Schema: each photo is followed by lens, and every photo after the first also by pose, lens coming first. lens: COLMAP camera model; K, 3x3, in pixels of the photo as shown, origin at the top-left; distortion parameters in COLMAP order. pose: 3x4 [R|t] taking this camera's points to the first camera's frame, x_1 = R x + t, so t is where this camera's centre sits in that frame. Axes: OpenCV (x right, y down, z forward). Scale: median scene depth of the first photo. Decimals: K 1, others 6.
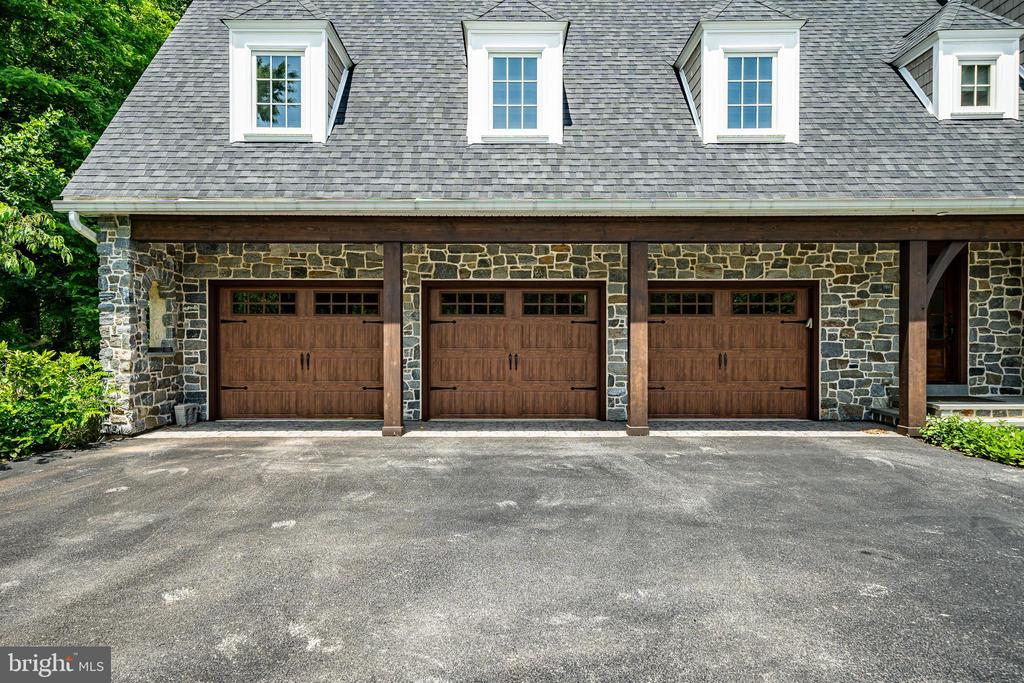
lens RADIAL K [[673.9, 0, 512.0], [0, 673.9, 341.5], [0, 0, 1]] dist [0.019757, 0.000991]
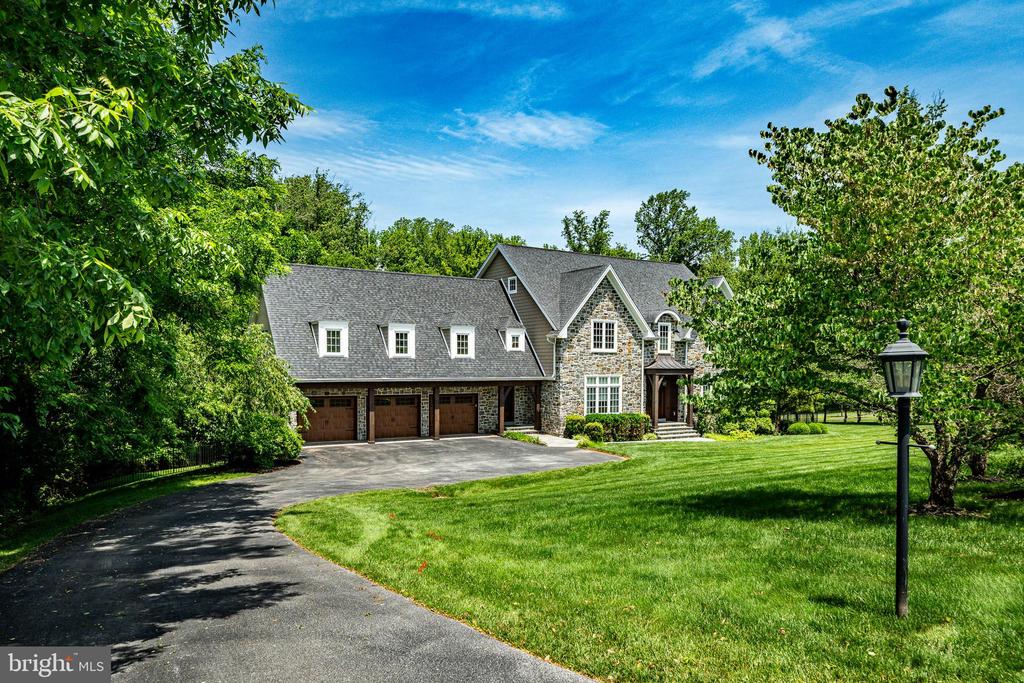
lens RADIAL K [[674.8, 0, 513.6], [0, 674.8, 388.0], [0, 0, 1]] dist [-0.004194, -0.000609]
pose [[0.860254, -0.014429, 0.509661, -1.189846], [-0.000044, 0.999597, 0.028373, -0.222458], [-0.509865, -0.024431, 0.859907, -2.131982]]
